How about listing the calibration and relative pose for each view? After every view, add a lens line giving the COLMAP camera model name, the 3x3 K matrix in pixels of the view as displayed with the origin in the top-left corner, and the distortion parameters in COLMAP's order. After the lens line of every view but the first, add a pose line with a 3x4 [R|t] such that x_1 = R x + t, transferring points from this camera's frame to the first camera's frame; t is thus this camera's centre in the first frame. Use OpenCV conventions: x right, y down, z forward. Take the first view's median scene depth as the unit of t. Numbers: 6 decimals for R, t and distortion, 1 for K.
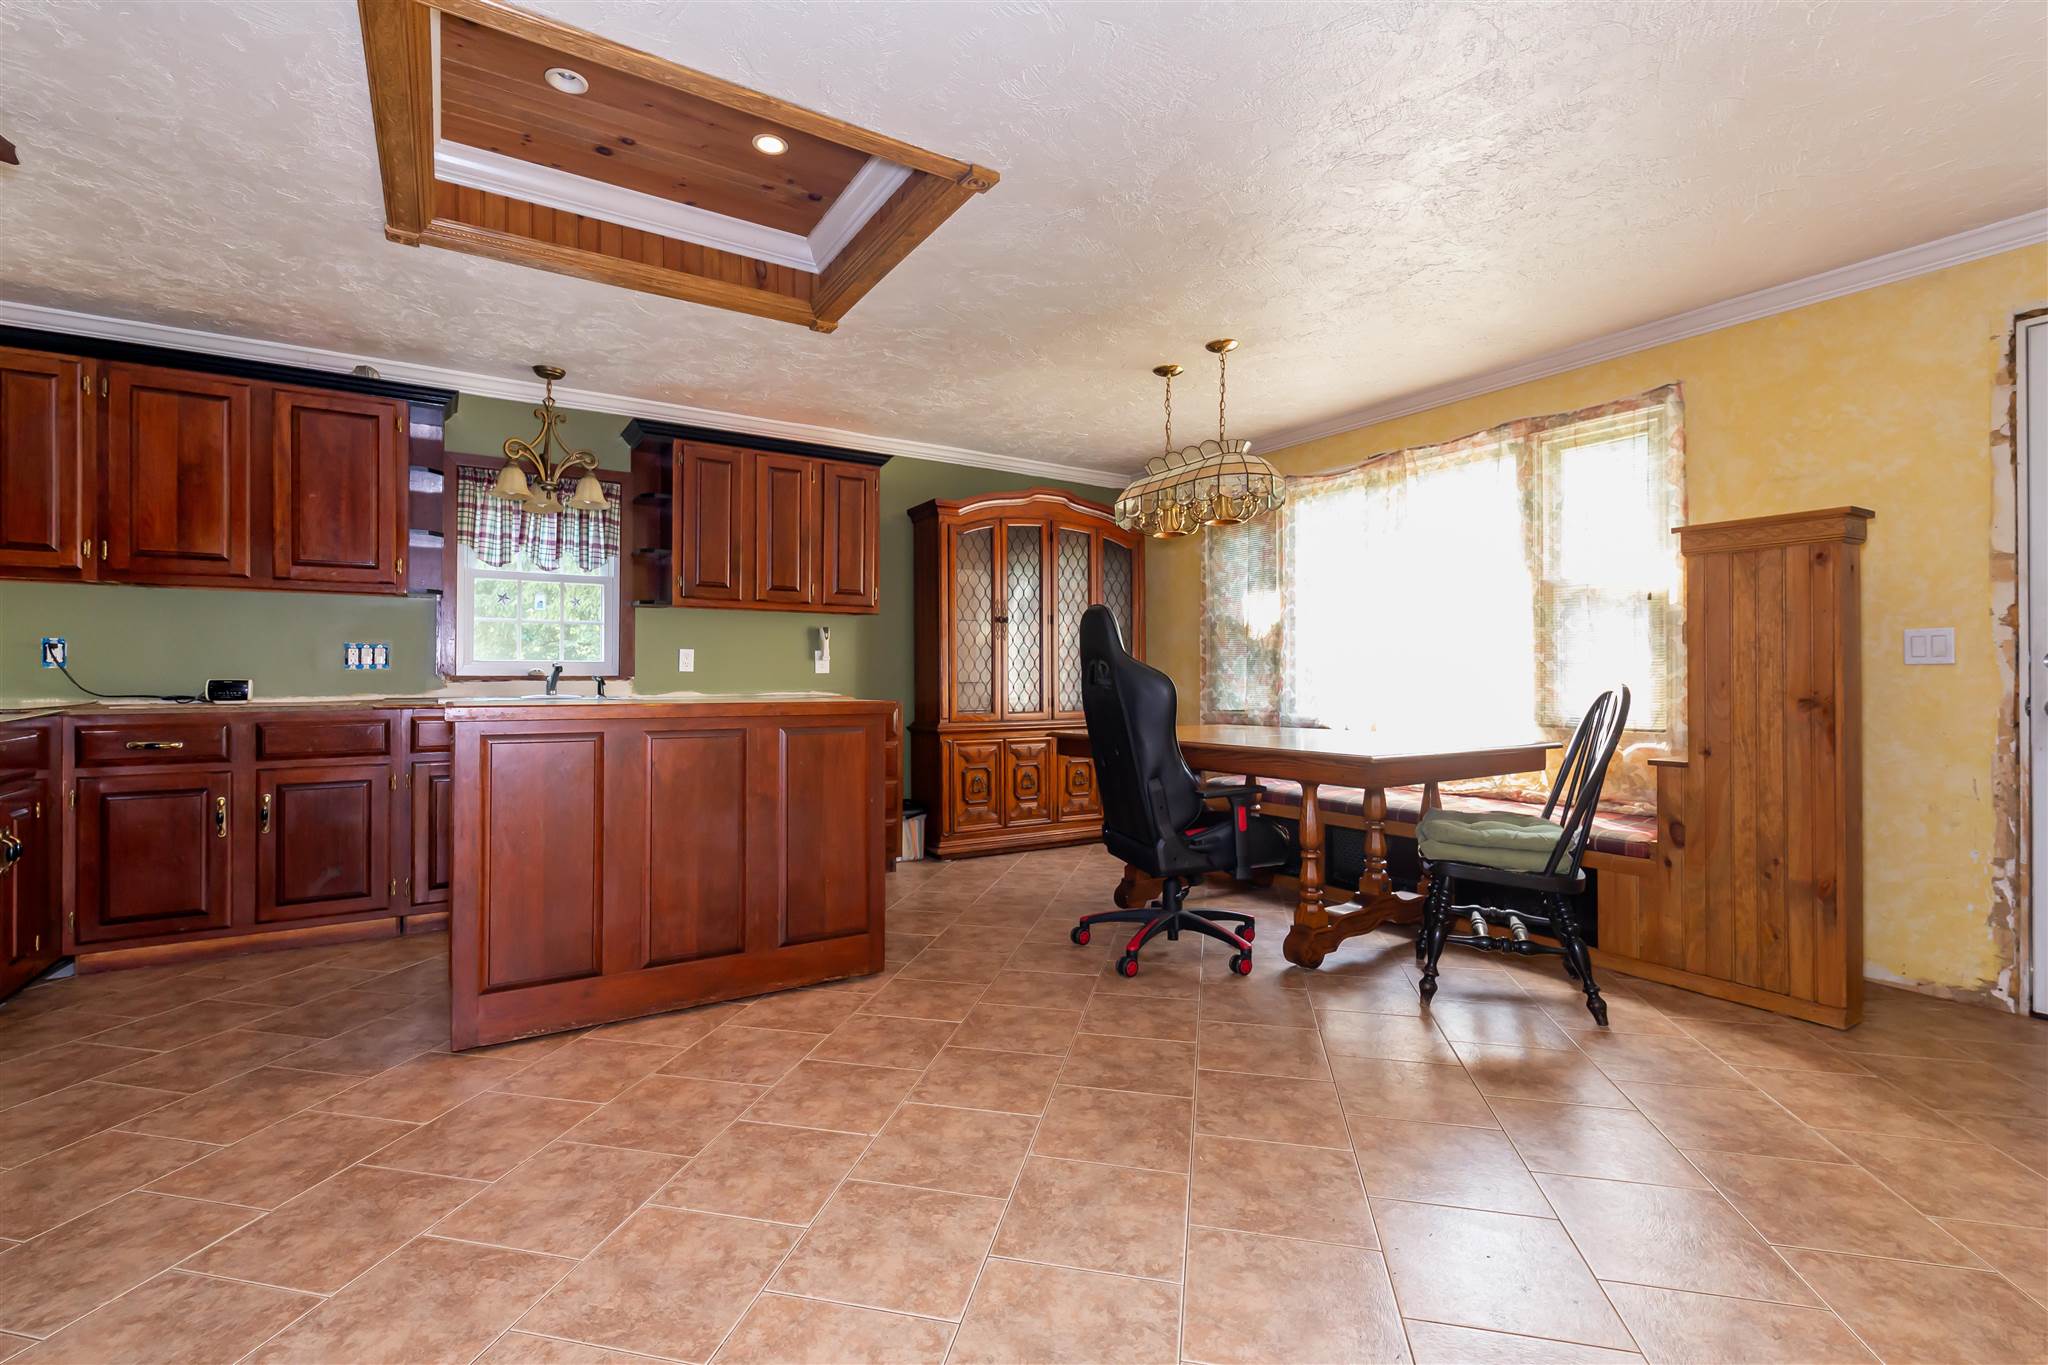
lens RADIAL K [[883.3, 0, 1023.1], [0, 883.3, 675.0], [0, 0, 1]] dist [0.002100, -0.000232]
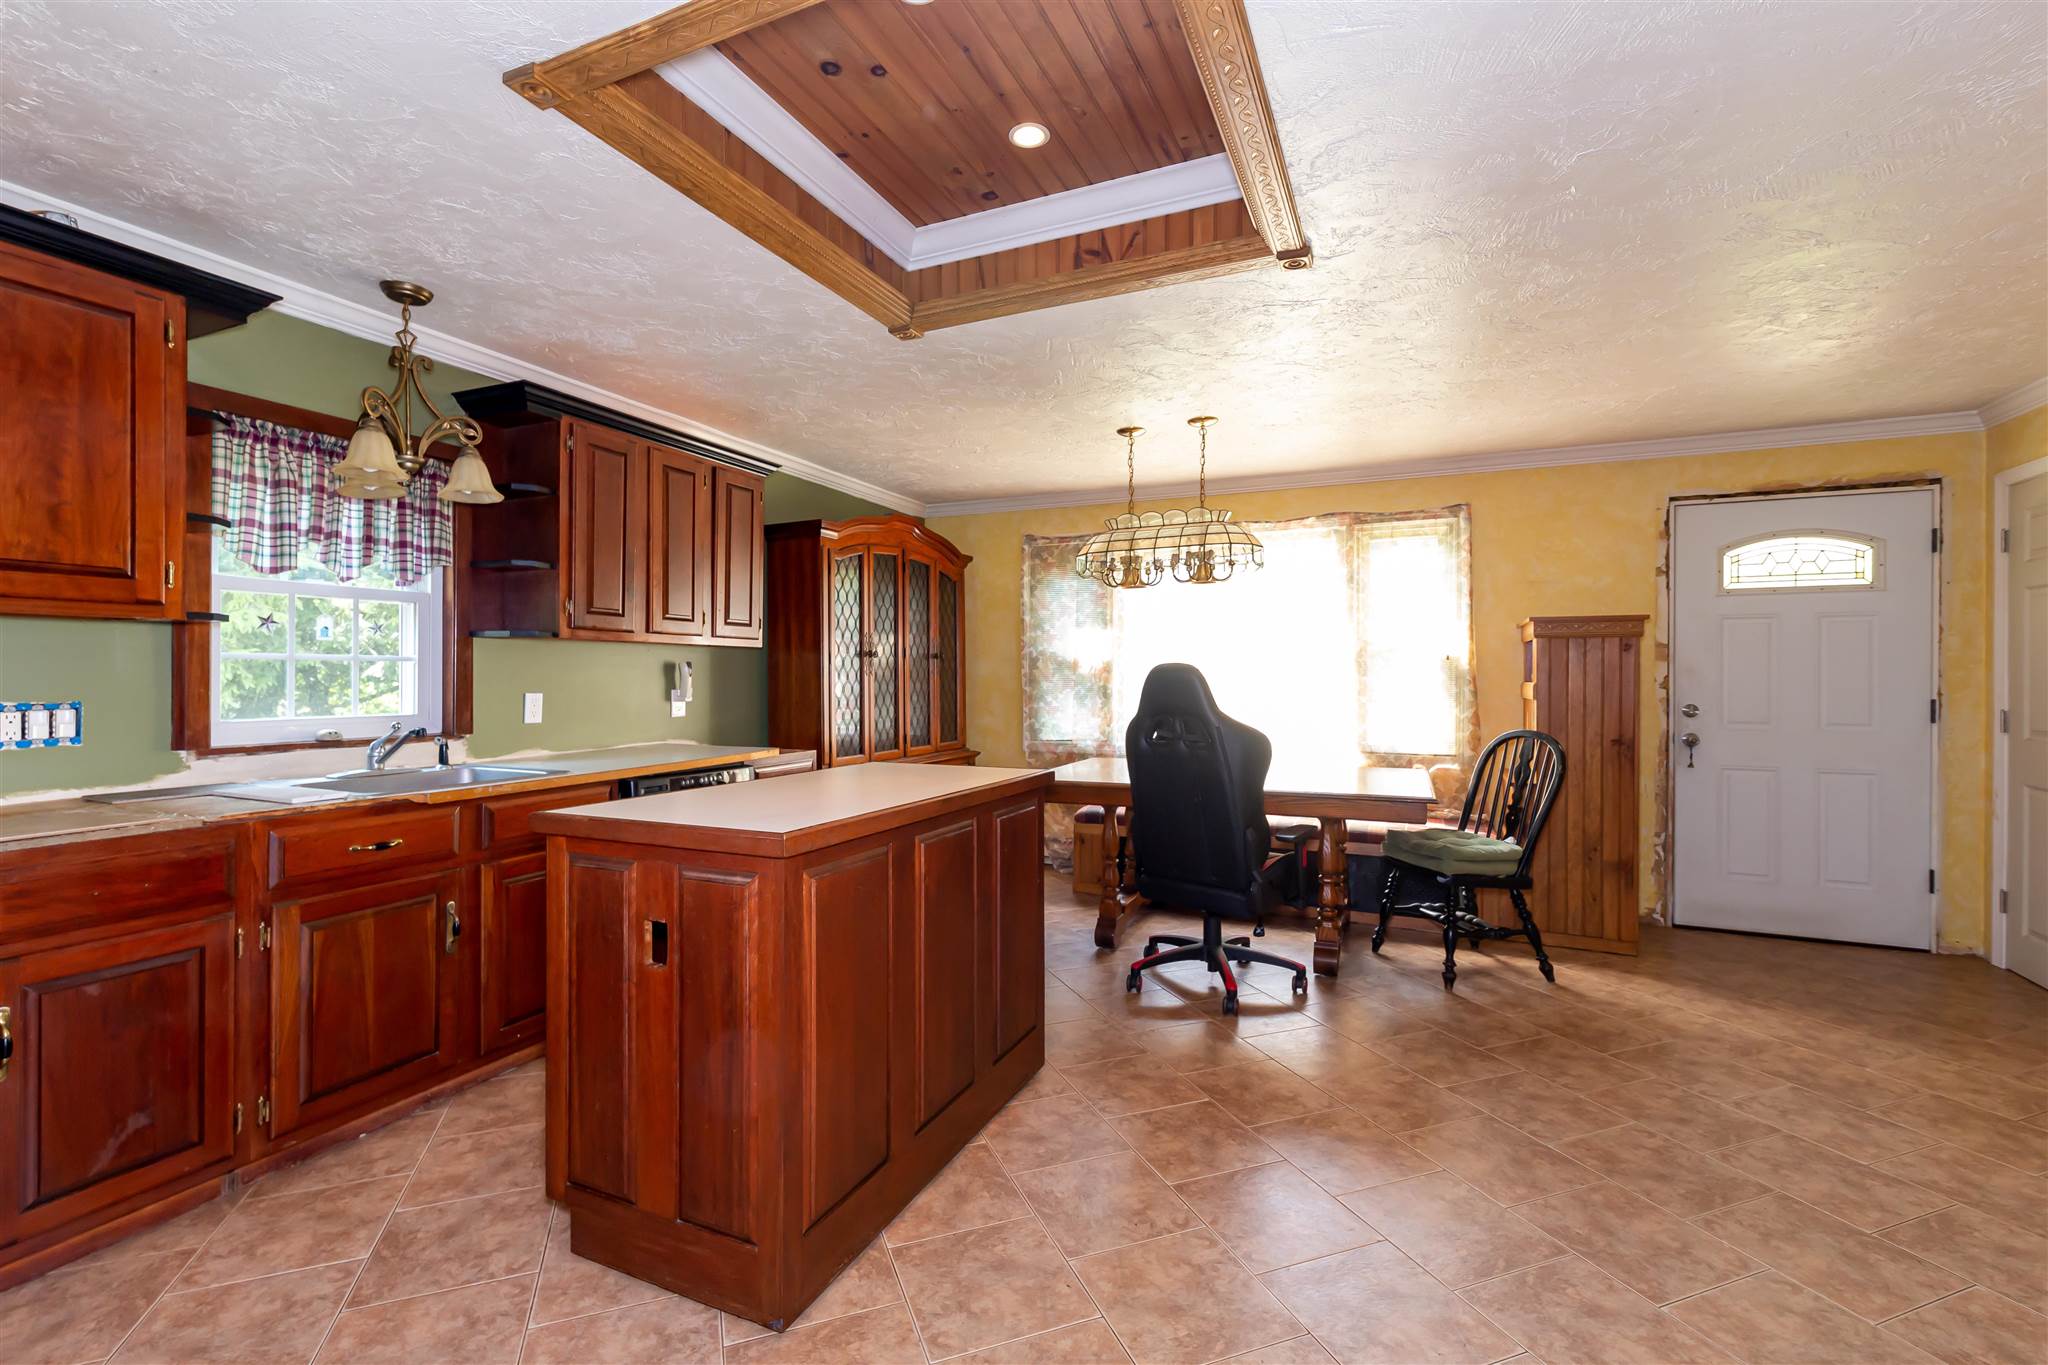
lens RADIAL K [[864.6, 0, 1009.5], [0, 864.6, 683.8], [0, 0, 1]] dist [0.002122, 0.000402]
pose [[0.848617, -0.003996, 0.528992, -0.522948], [-0.001335, 0.999952, 0.009694, -0.055027], [-0.529006, -0.008933, 0.848571, 0.204501]]
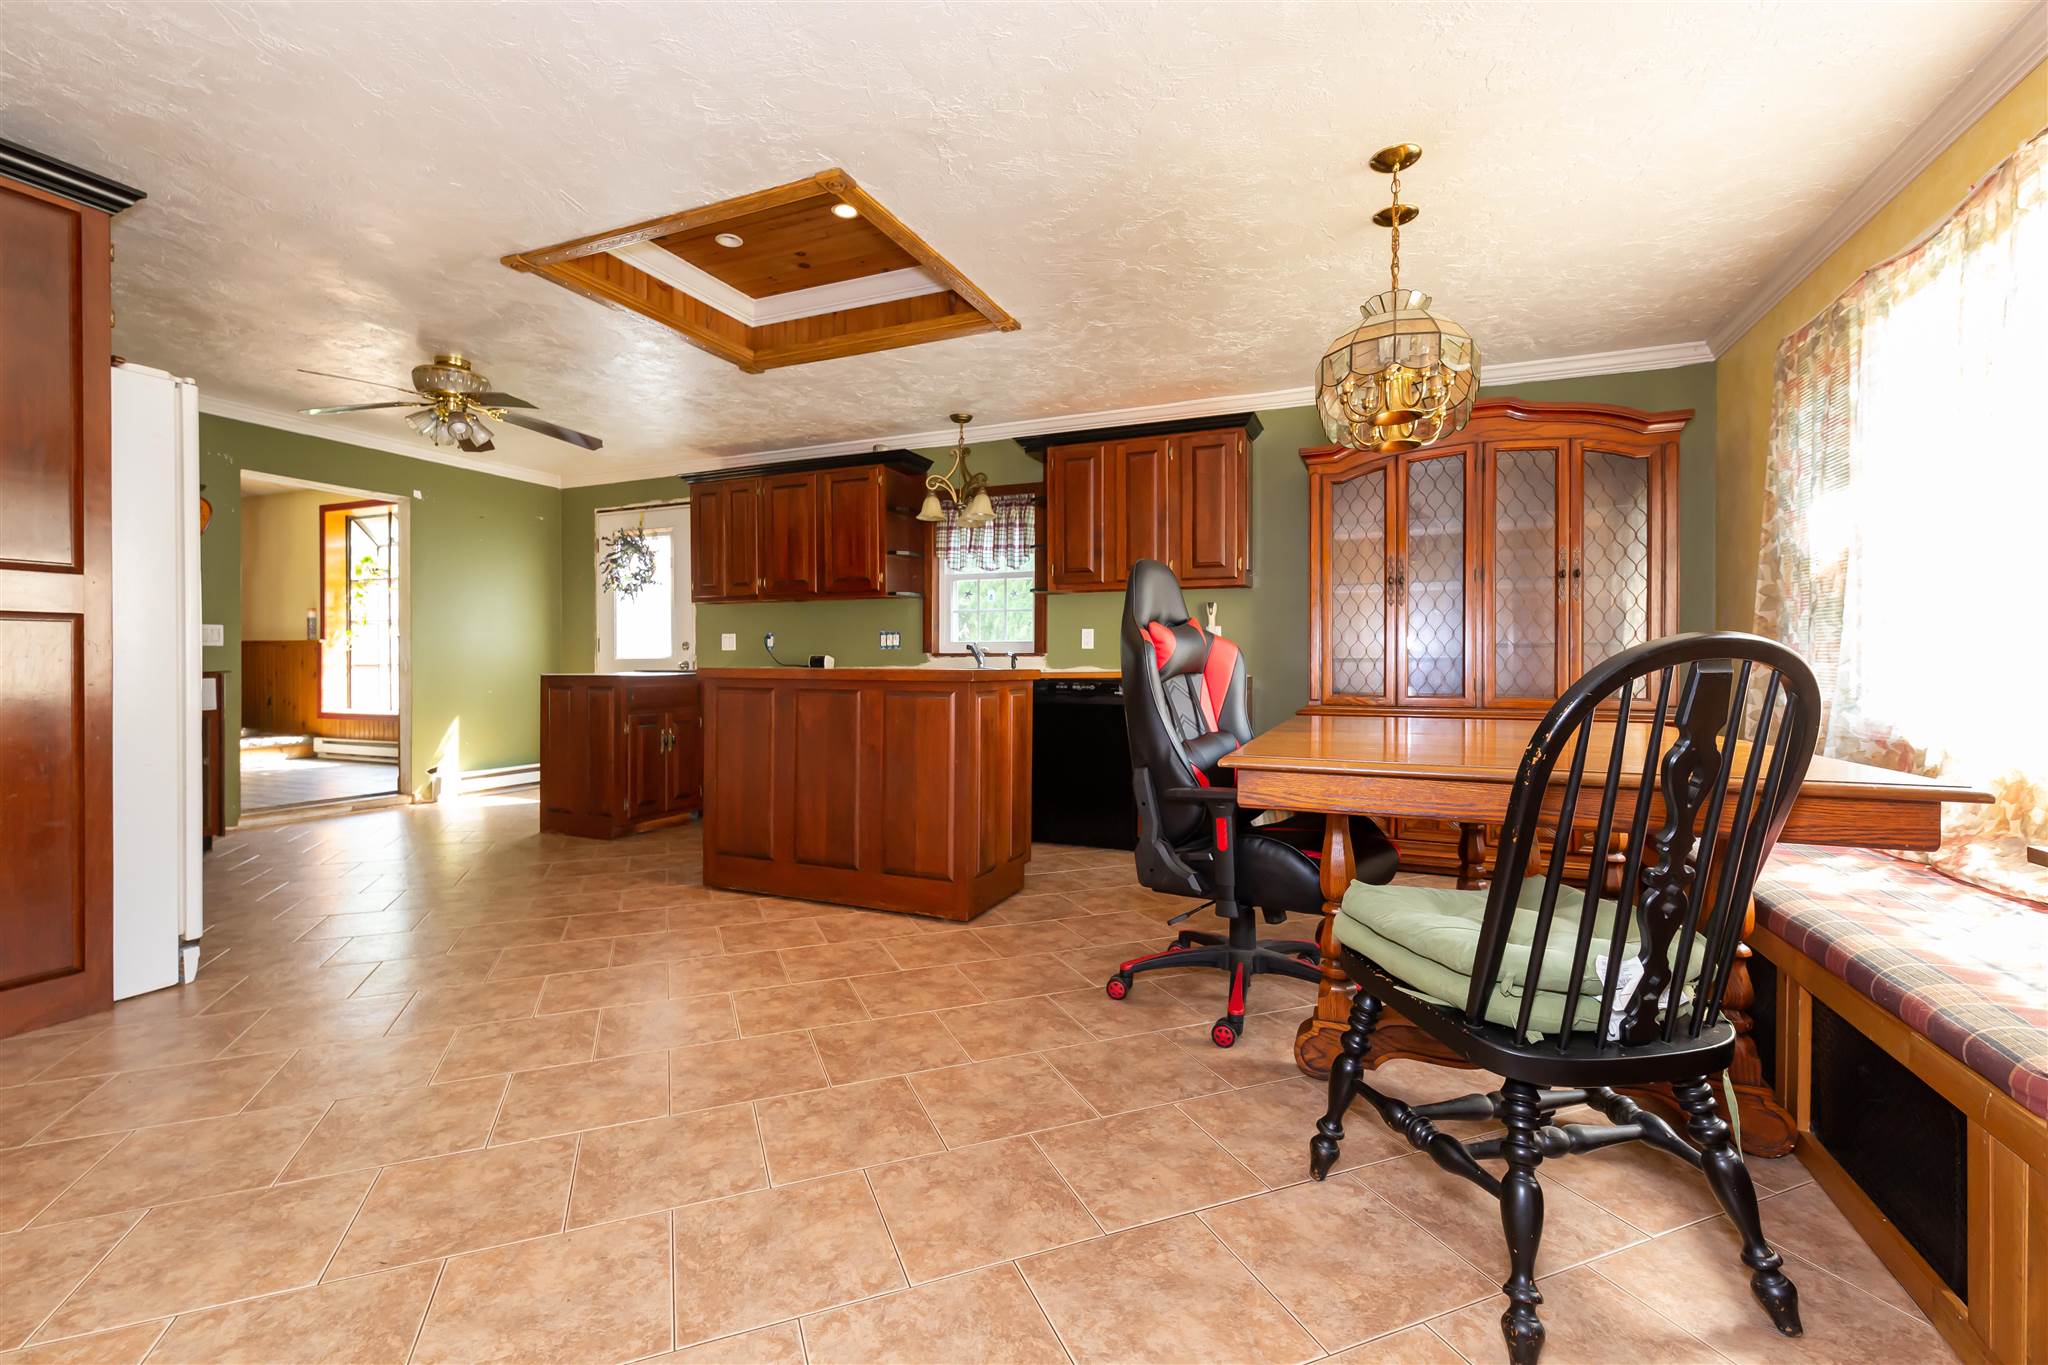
lens RADIAL K [[872.4, 0, 1017.6], [0, 872.4, 671.3], [0, 0, 1]] dist [0.010491, -0.000294]
pose [[0.564607, 0.008944, -0.825312, 0.601056], [-0.000299, 0.999943, 0.010632, 0.015757], [0.825360, -0.005756, 0.564577, 0.361953]]
